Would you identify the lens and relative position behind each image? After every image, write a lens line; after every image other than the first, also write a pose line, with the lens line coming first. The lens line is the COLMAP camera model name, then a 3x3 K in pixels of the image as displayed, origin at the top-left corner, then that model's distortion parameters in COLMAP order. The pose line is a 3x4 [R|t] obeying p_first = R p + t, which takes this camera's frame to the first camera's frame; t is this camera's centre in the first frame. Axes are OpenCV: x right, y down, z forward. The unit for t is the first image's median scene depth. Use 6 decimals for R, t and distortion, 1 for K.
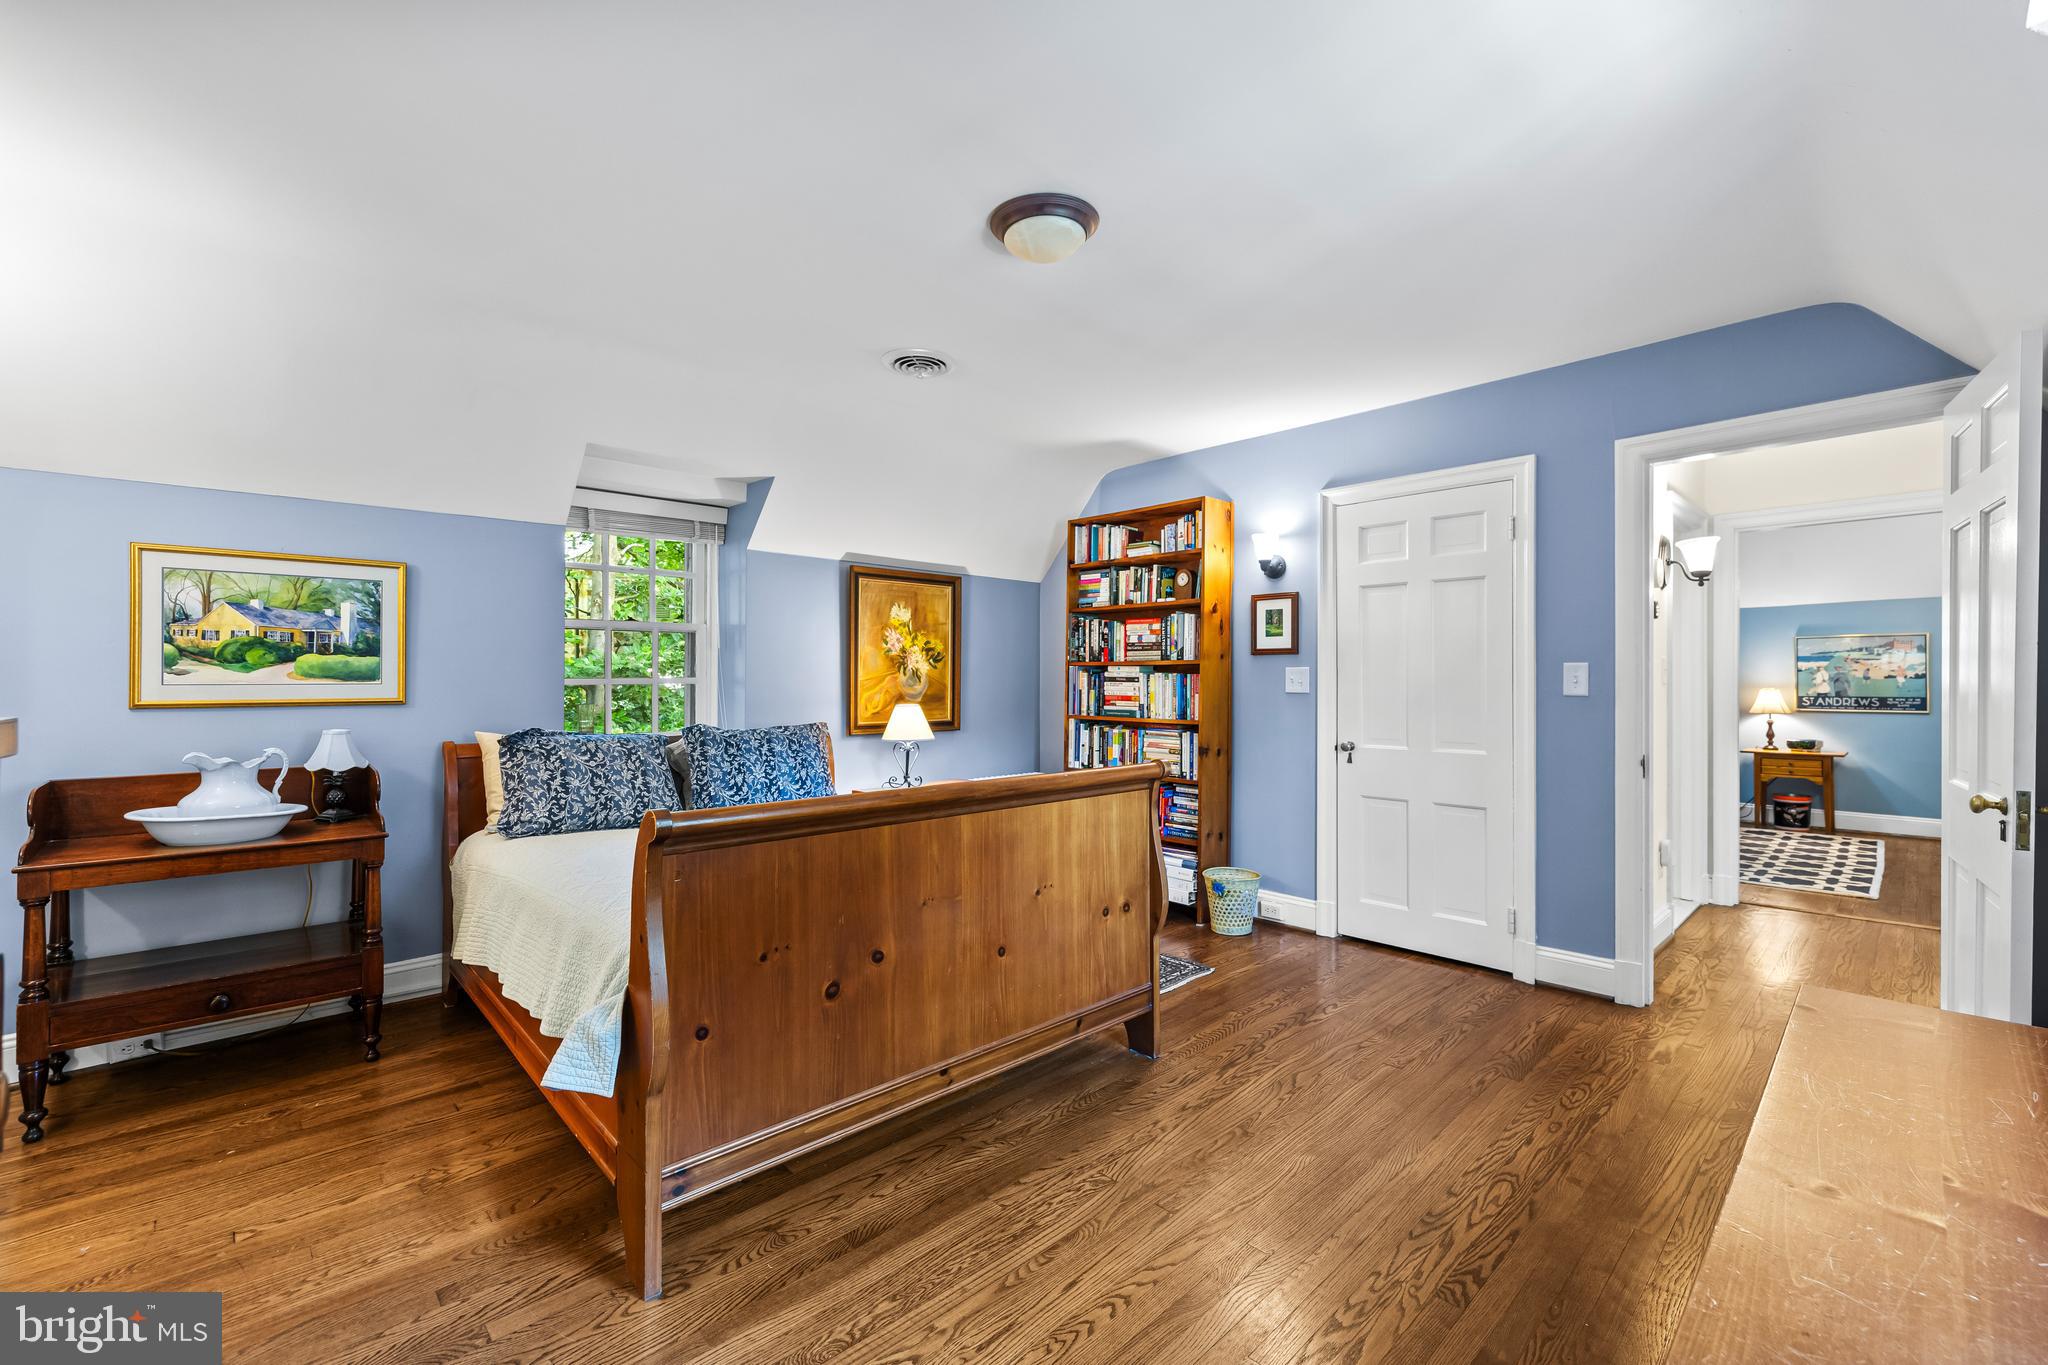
lens RADIAL K [[864.4, 0, 1024.0], [0, 864.4, 676.5], [0, 0, 1]] dist [-0.001873, 0.001140]
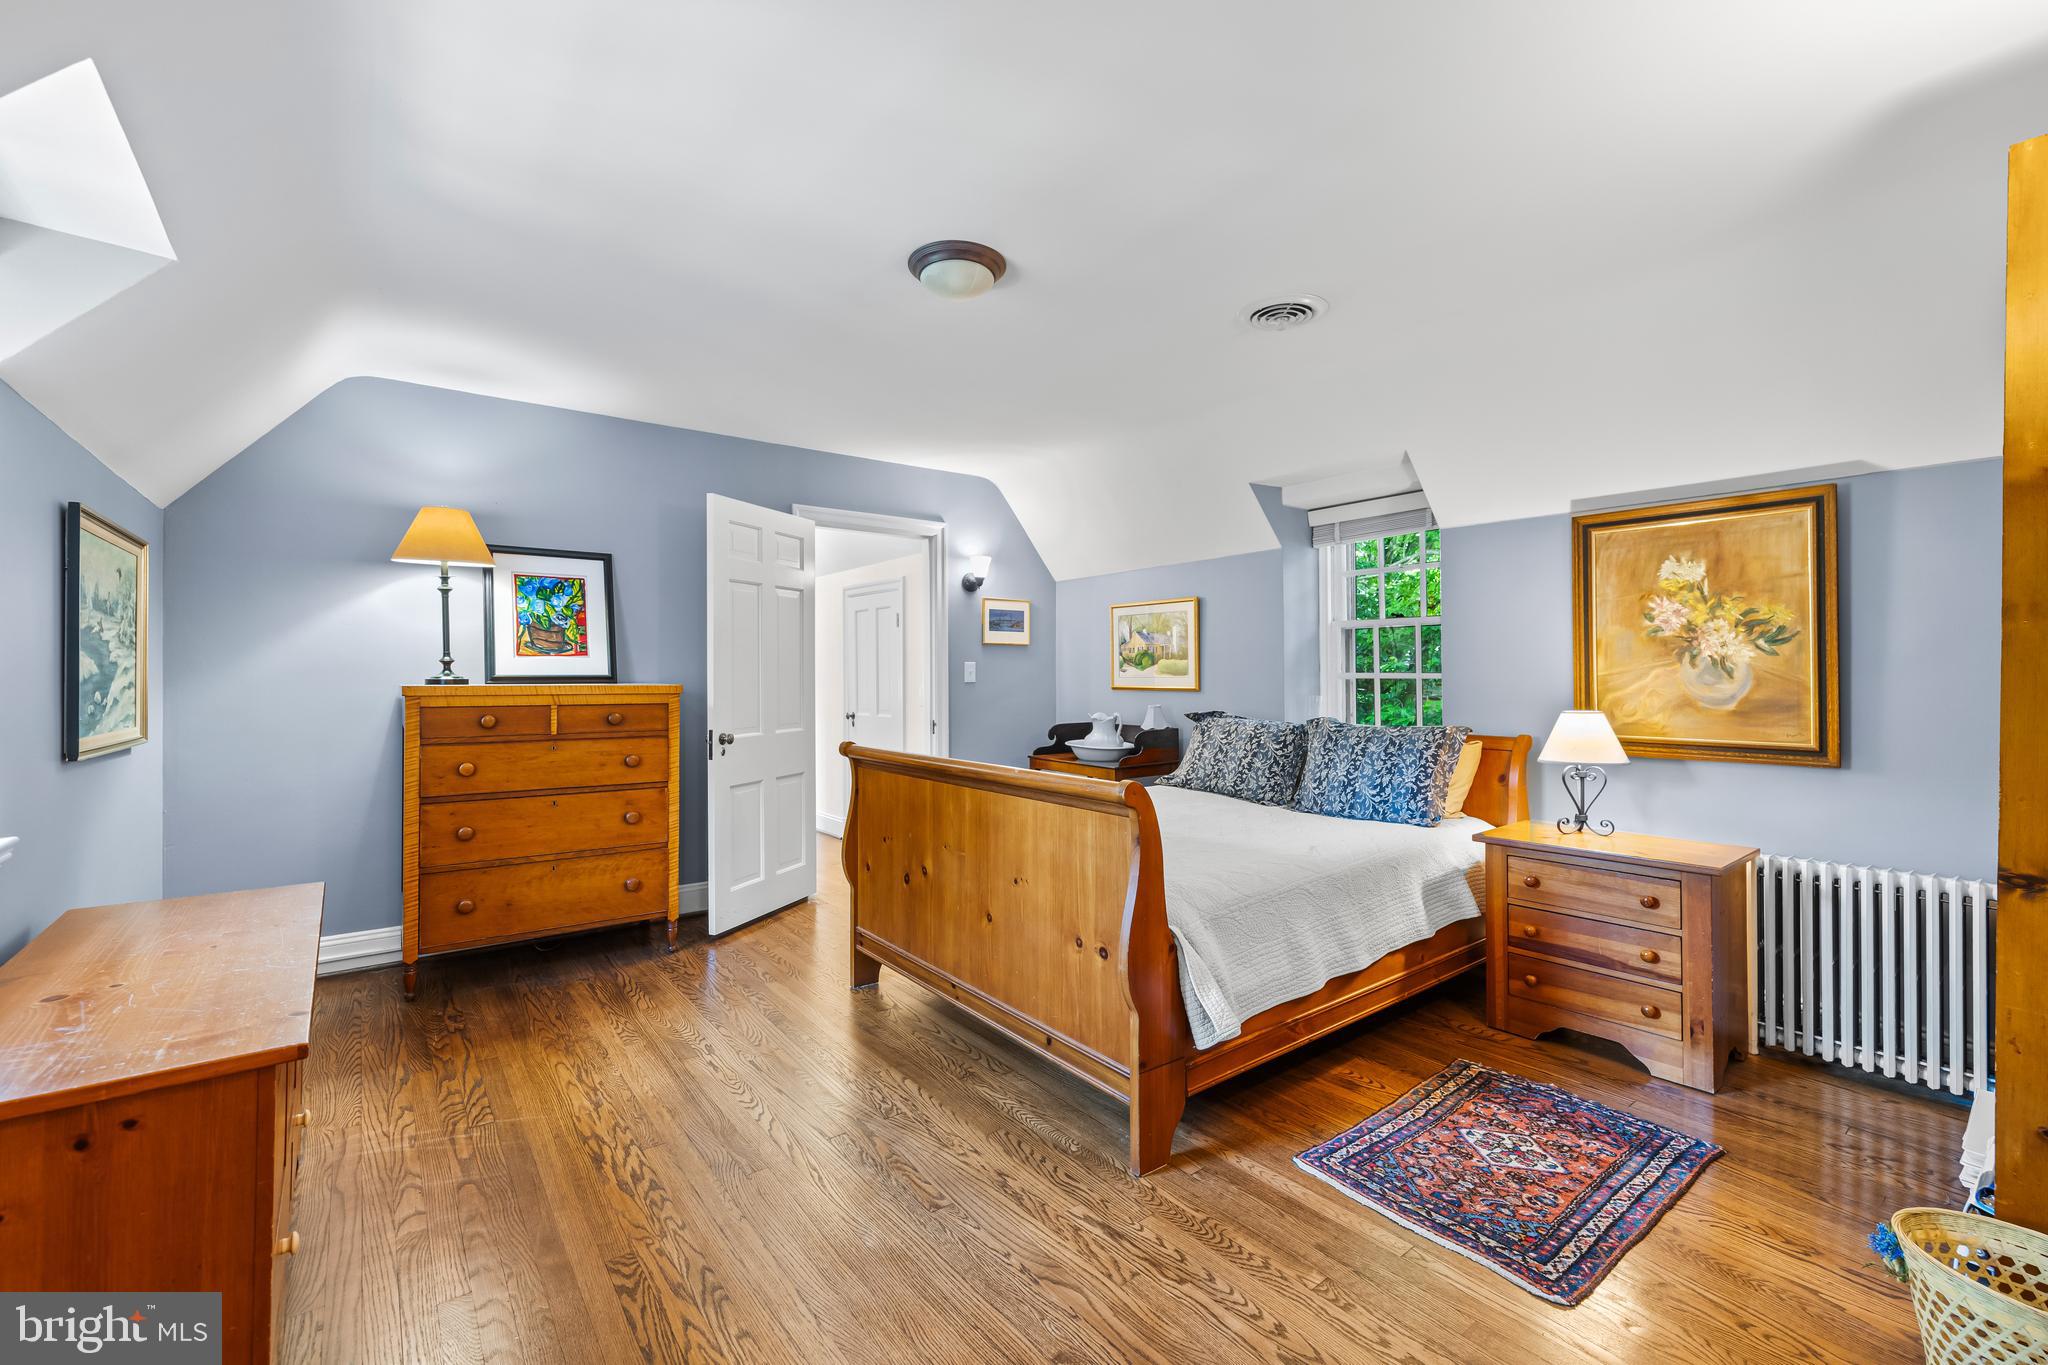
lens RADIAL K [[864.4, 0, 1021.0], [0, 864.4, 675.8], [0, 0, 1]] dist [-0.001873, 0.001140]
pose [[-0.109633, 0.000495, -0.993972, 0.927049], [0.004599, 0.999989, -0.000009, 0.004311], [0.993961, -0.004572, -0.109634, 0.998090]]
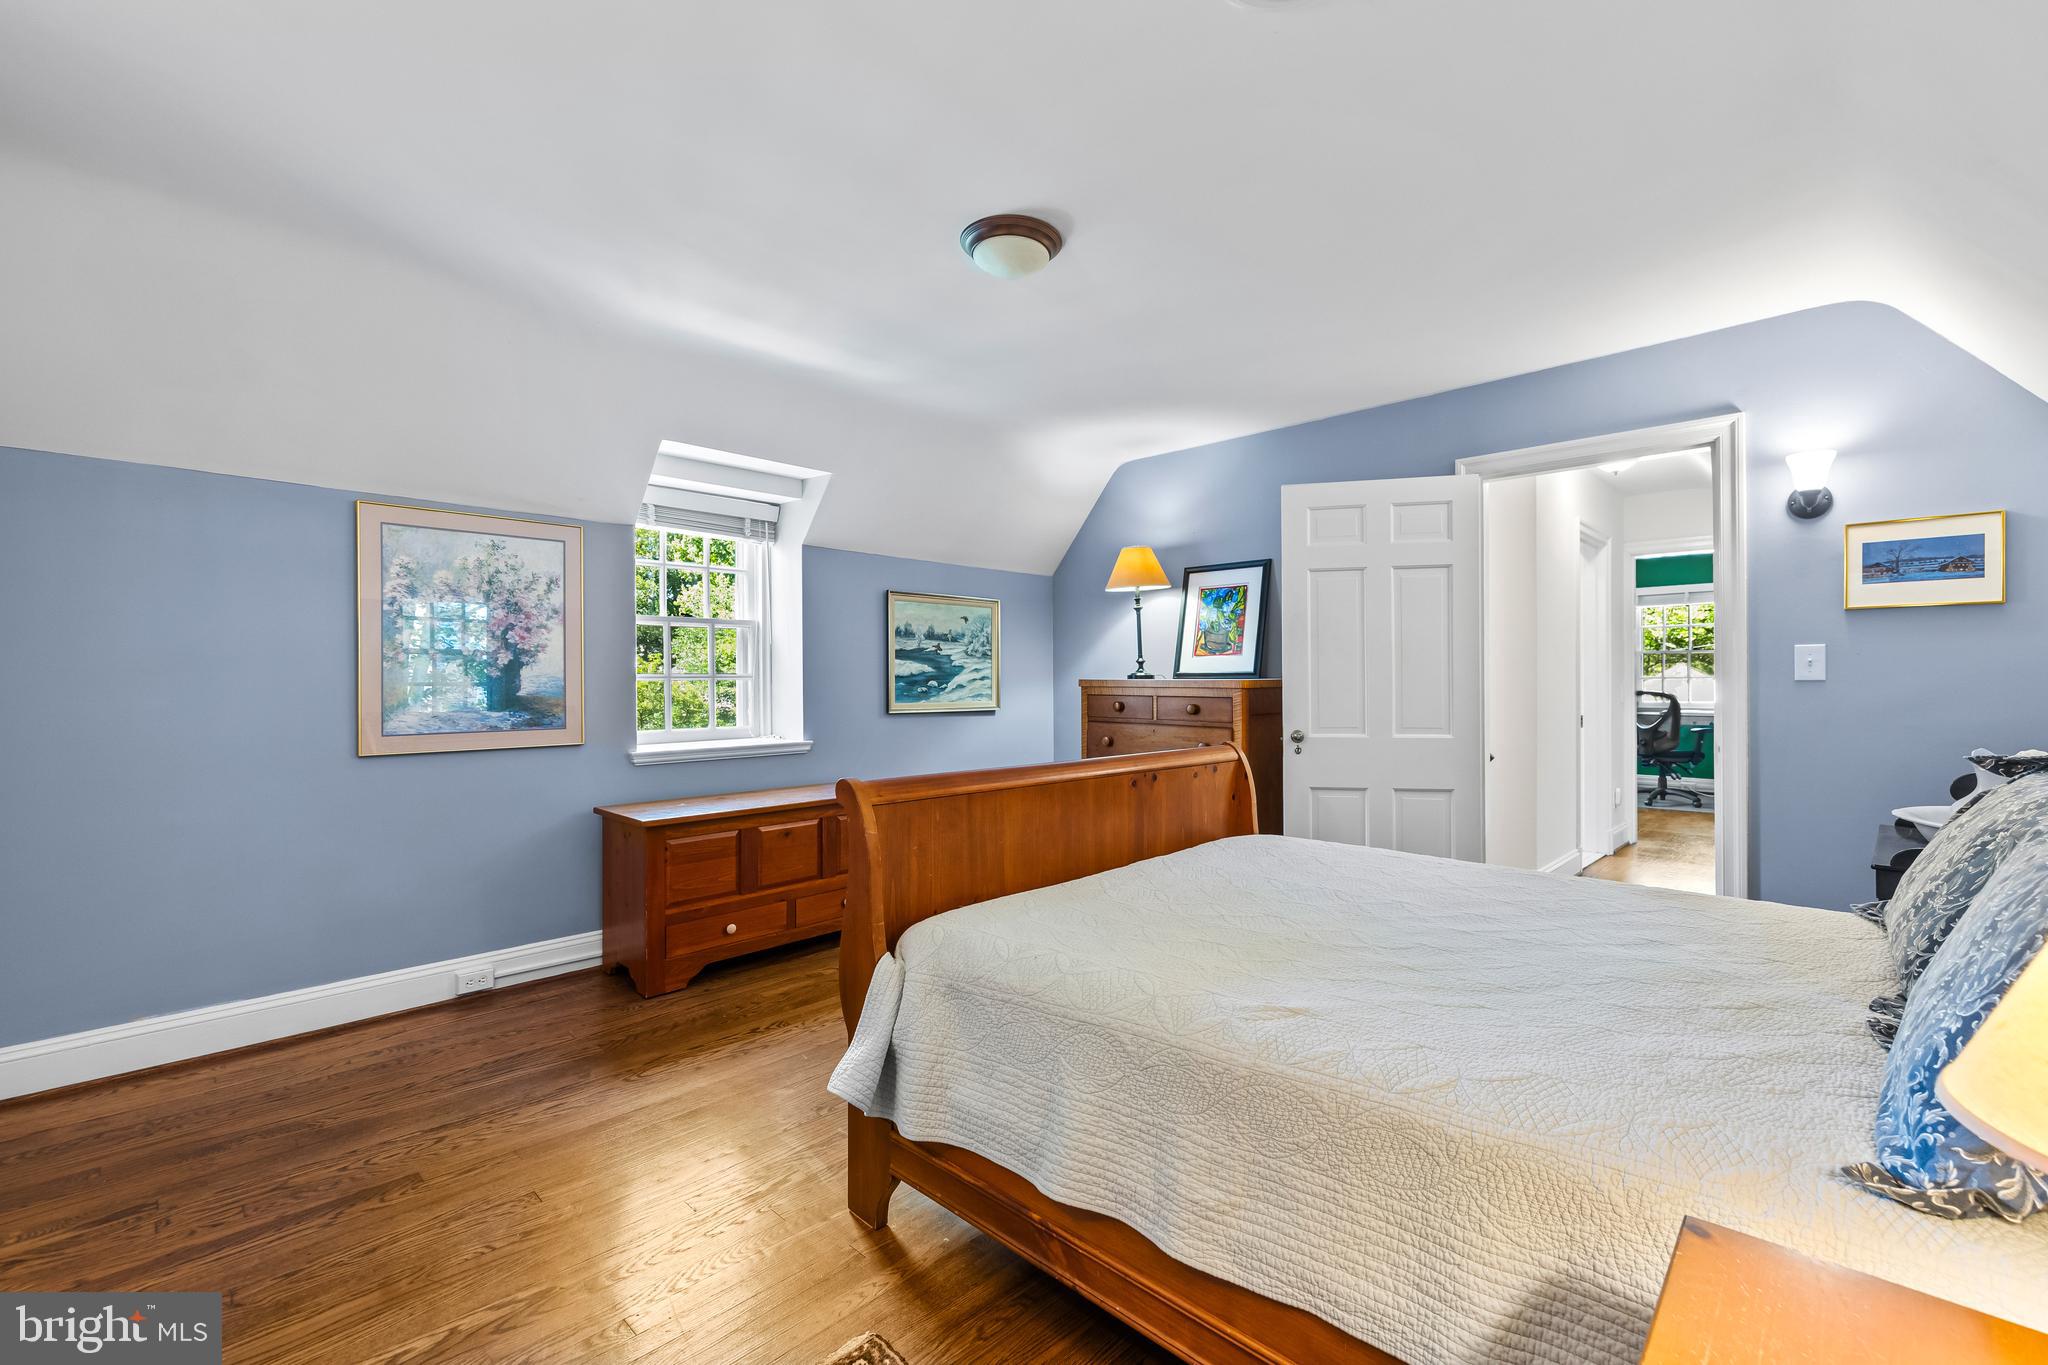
lens RADIAL K [[864.4, 0, 1014.2], [0, 864.4, 679.6], [0, 0, 1]] dist [-0.001873, 0.001140]
pose [[-0.999342, -0.000040, -0.036281, 0.056920], [0.000144, 0.999987, -0.005062, 0.022911], [0.036281, -0.005064, -0.999329, 1.714649]]
